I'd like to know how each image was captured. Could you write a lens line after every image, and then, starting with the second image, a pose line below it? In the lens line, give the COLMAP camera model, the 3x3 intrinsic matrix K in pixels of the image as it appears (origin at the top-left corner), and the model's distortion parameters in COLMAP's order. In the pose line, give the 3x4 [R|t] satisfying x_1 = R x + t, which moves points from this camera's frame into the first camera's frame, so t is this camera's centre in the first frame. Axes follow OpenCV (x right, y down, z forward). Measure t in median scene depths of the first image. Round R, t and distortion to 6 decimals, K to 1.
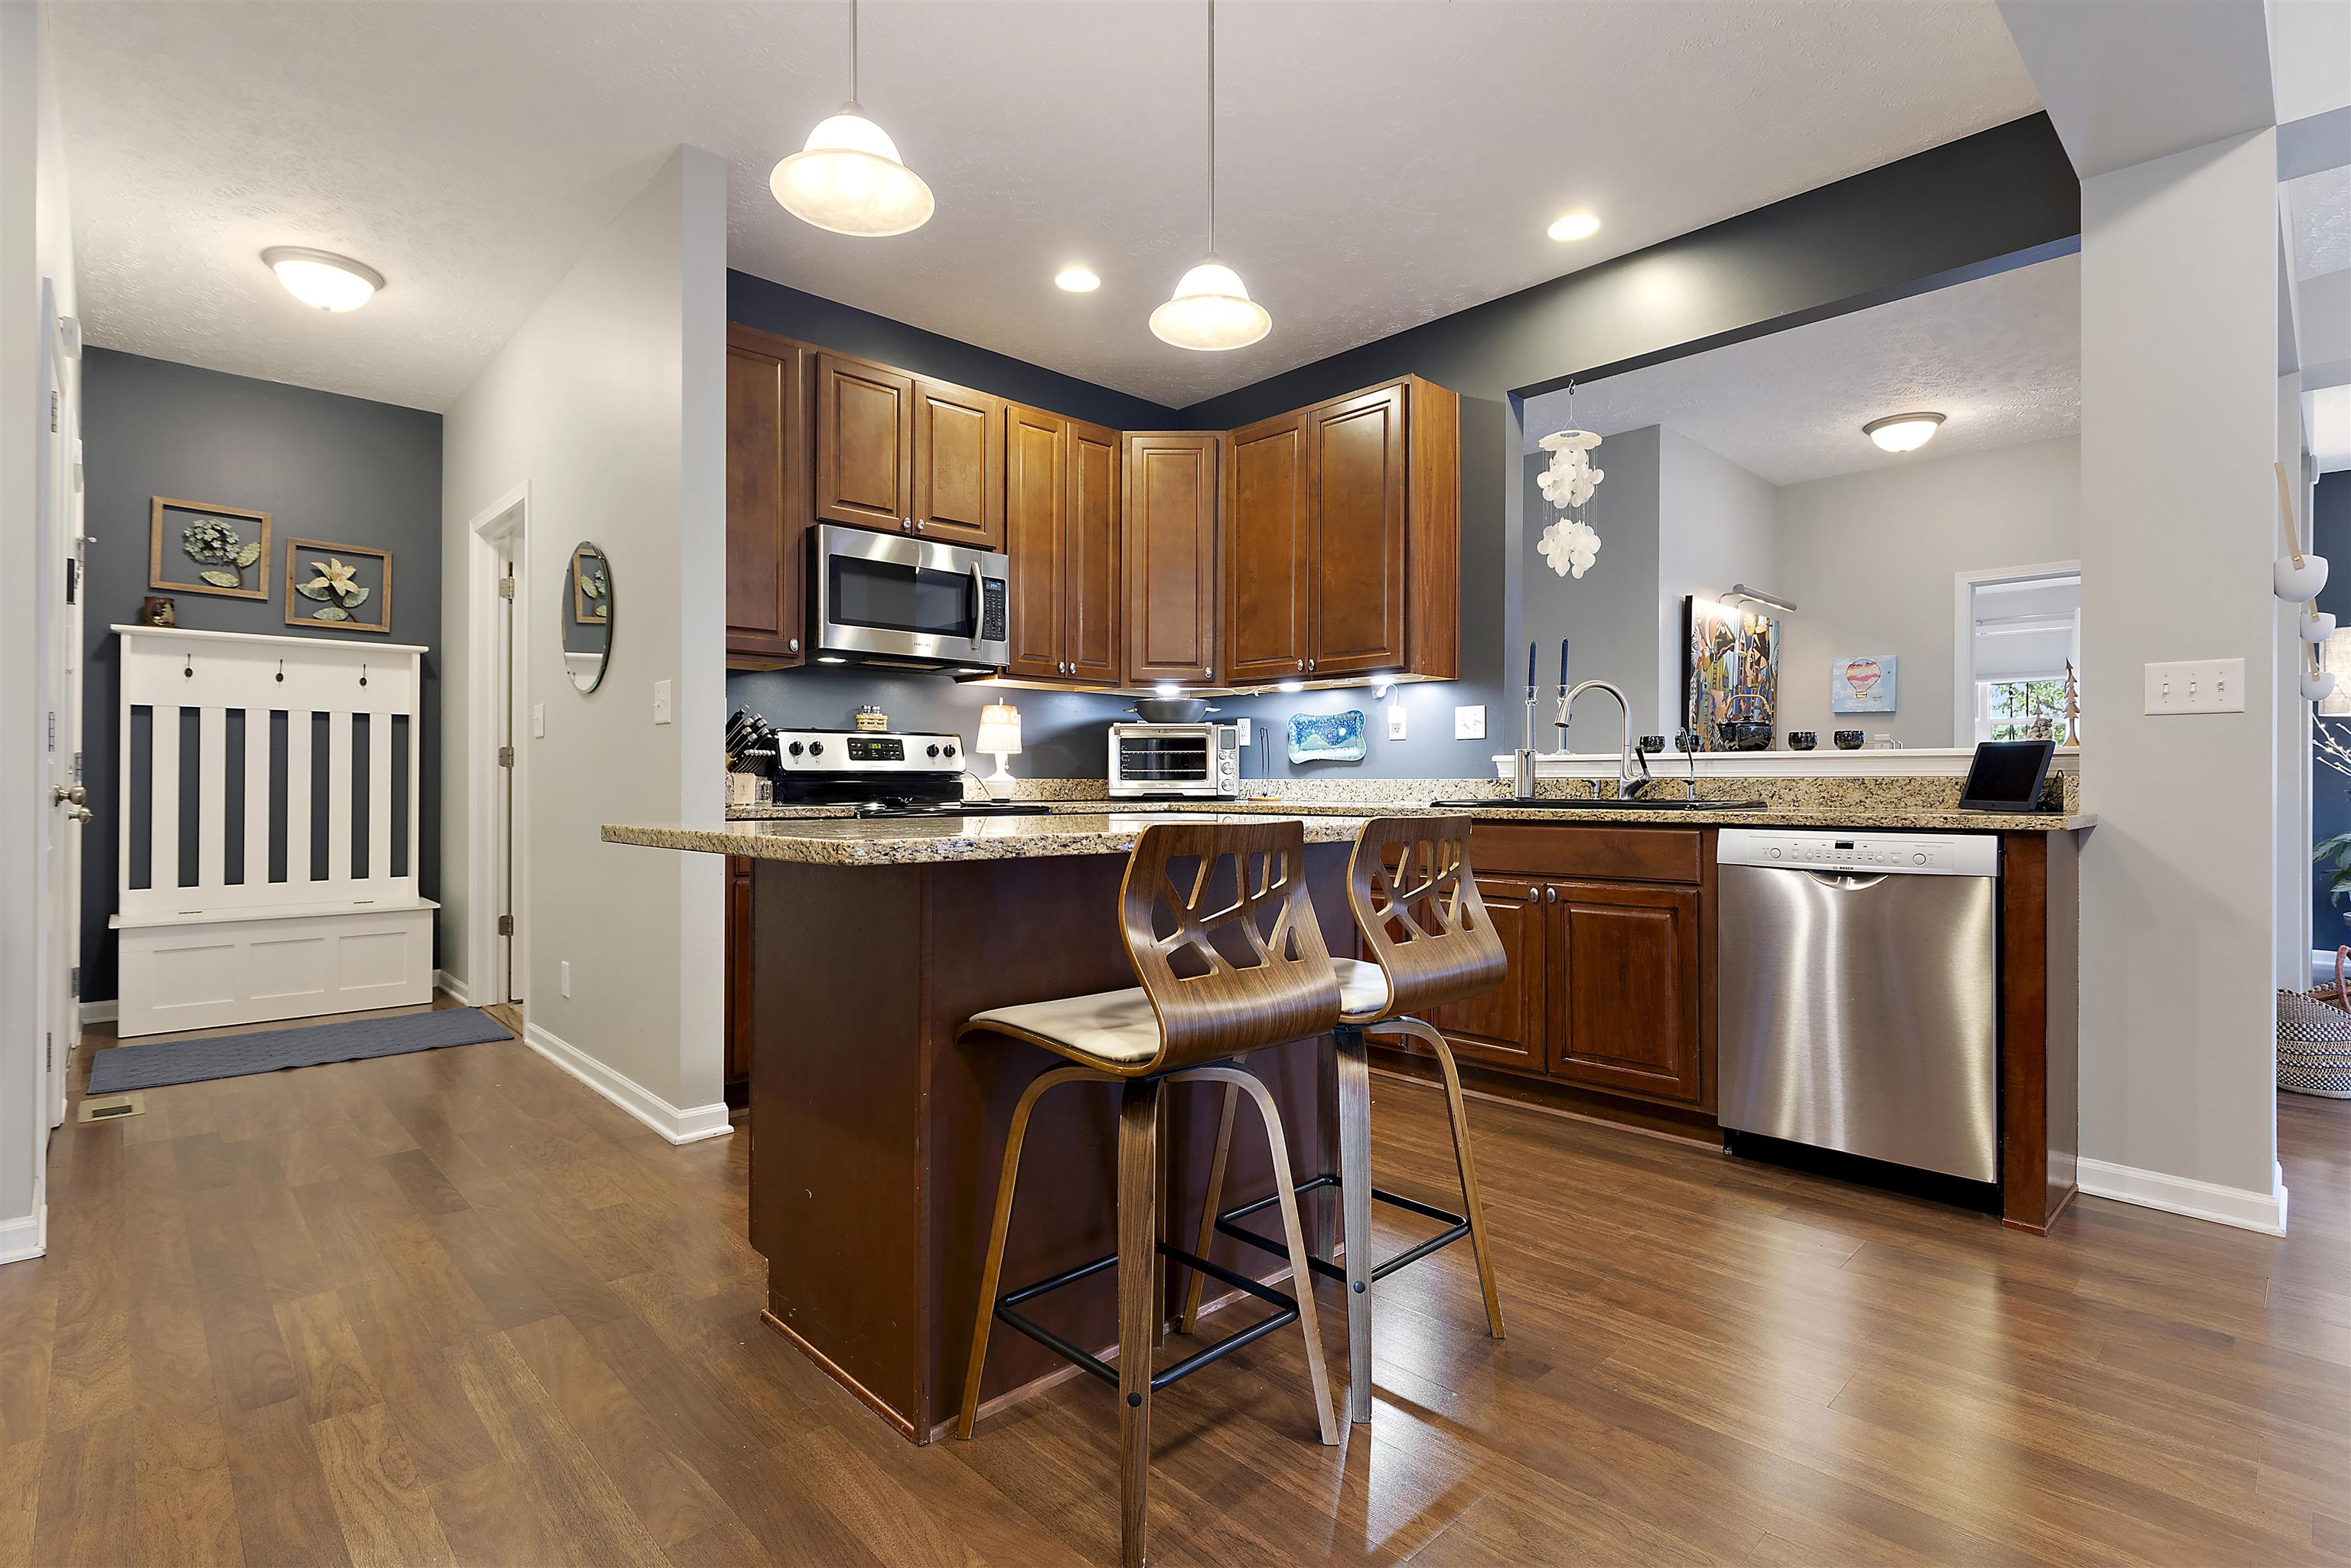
lens RADIAL K [[1139.2, 0, 1175.7], [0, 1139.2, 778.9], [0, 0, 1]] dist [-0.000651, 0.000504]
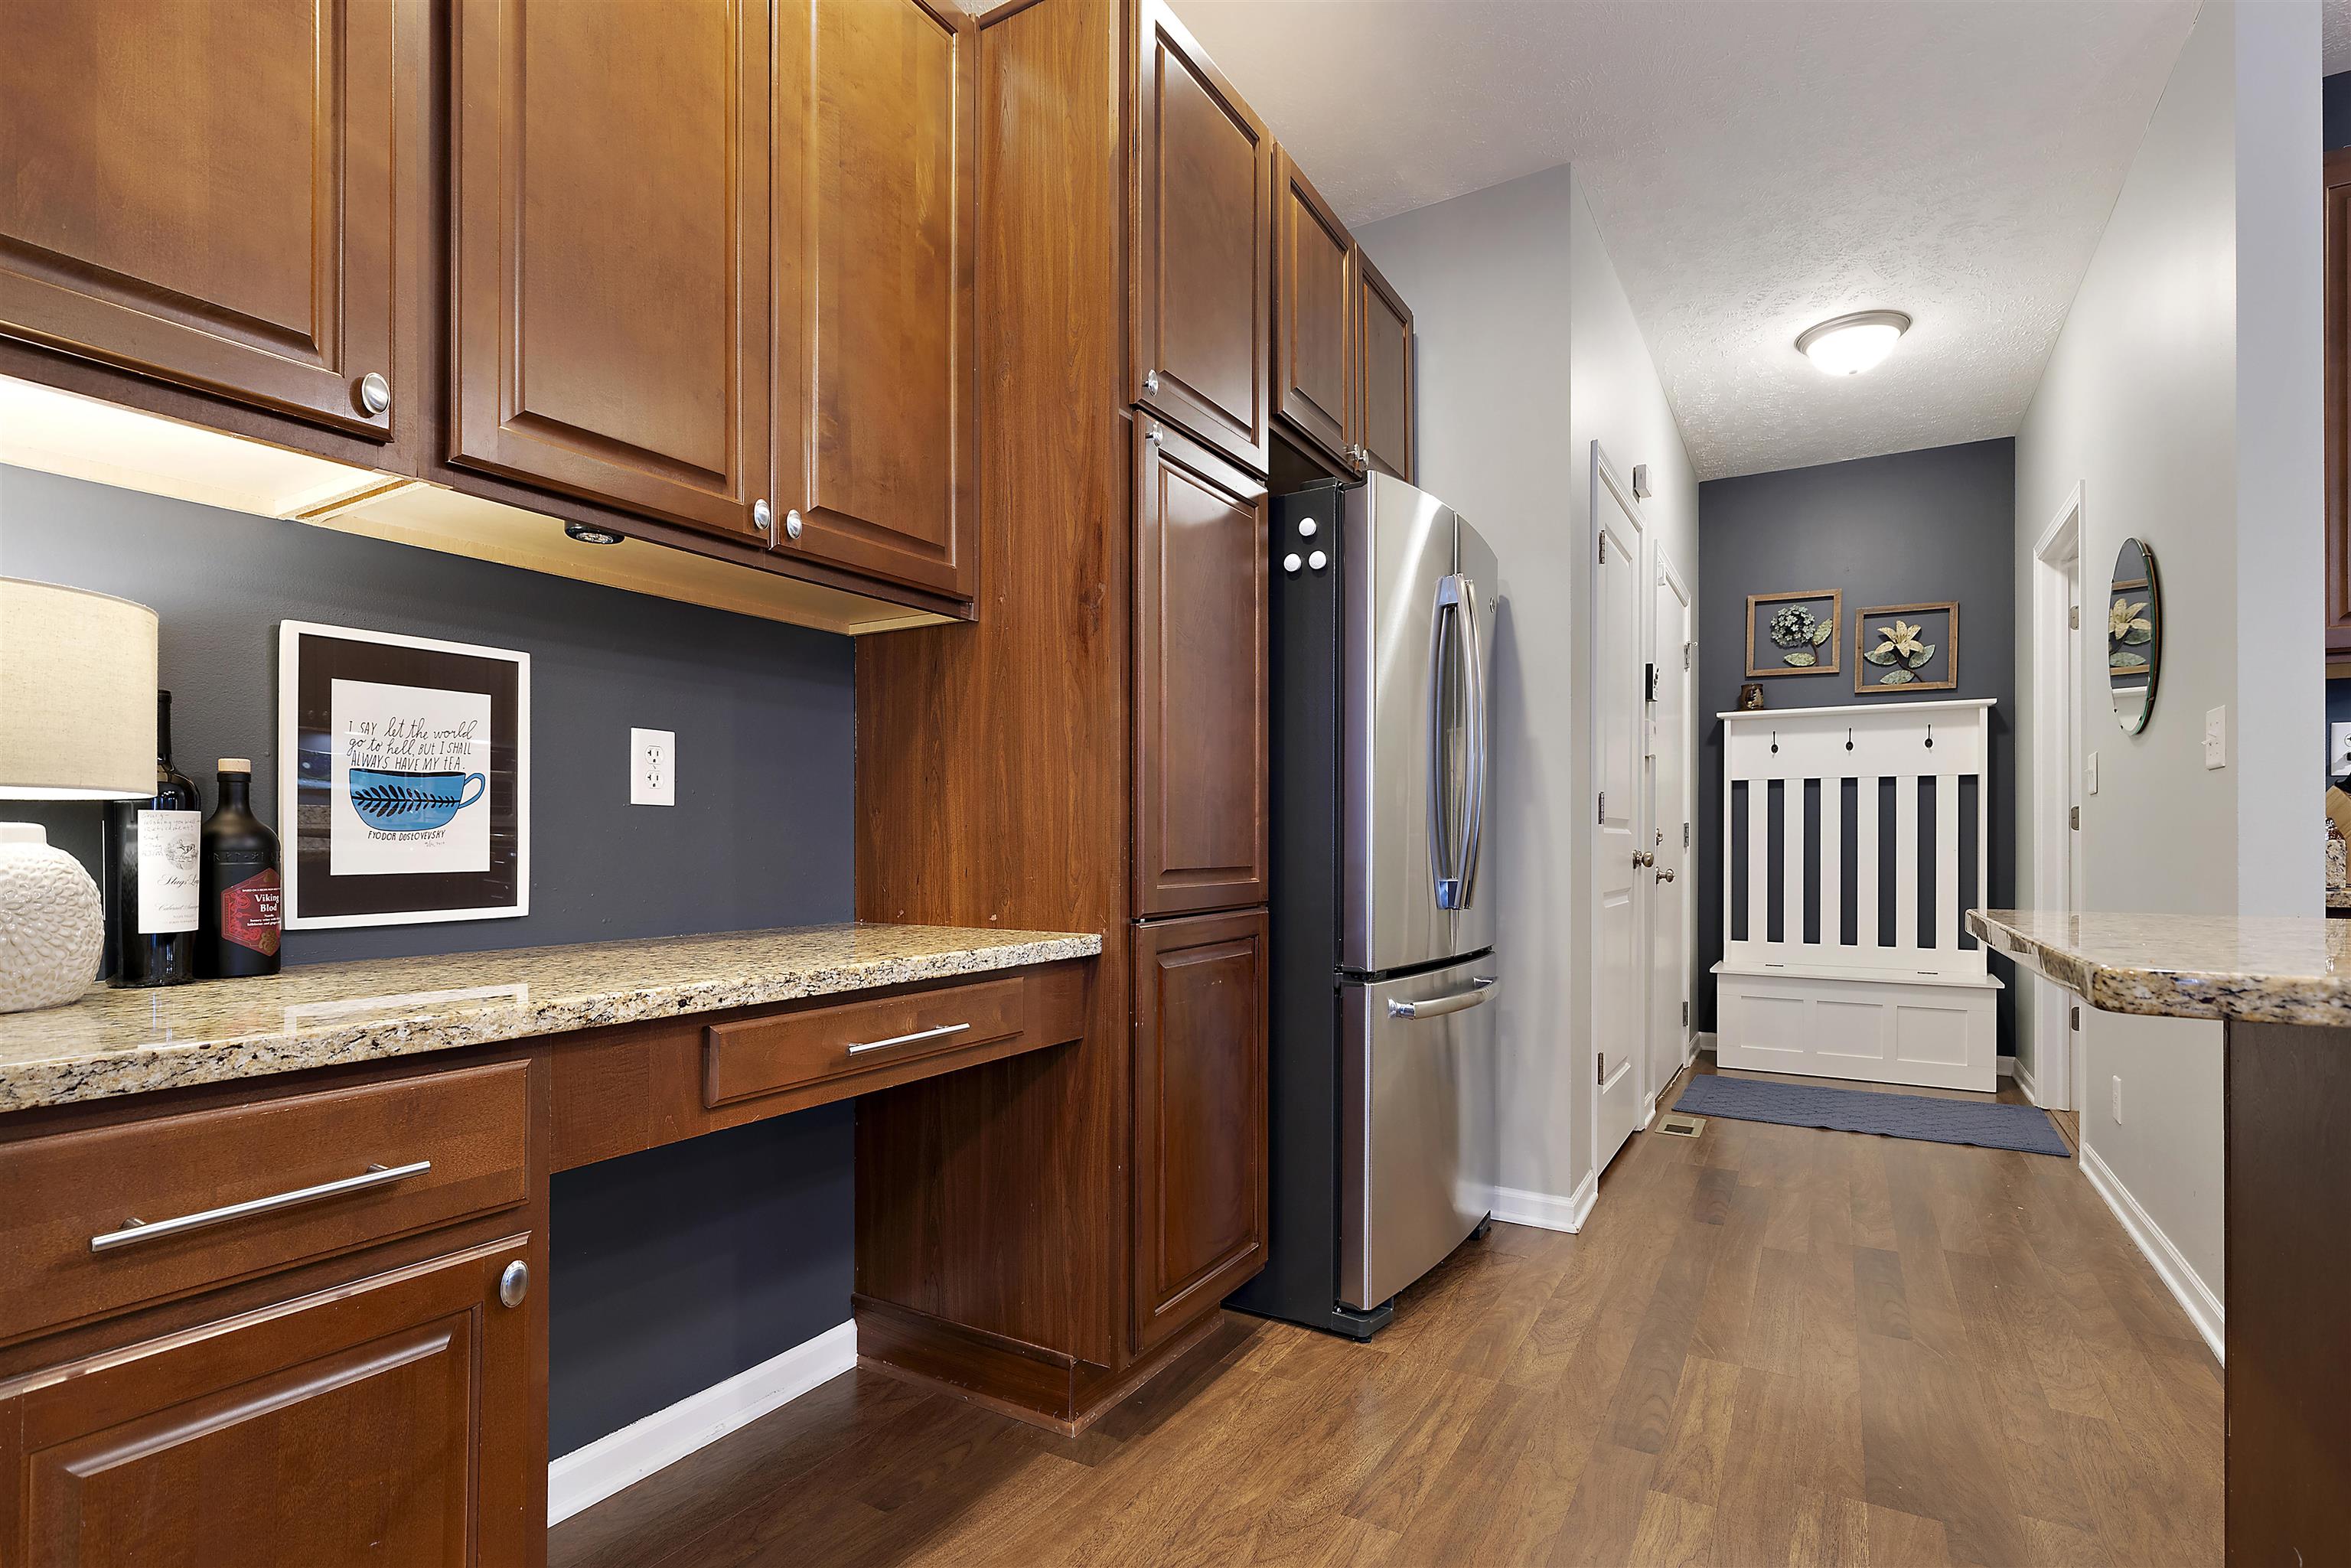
lens RADIAL K [[1139.2, 0, 1179.5], [0, 1139.2, 837.9], [0, 0, 1]] dist [-0.000651, 0.000504]
pose [[0.265695, -0.005566, -0.964041, 0.047348], [0.003684, 0.999982, -0.004758, -0.003343], [0.964050, -0.002287, 0.265710, 0.147572]]
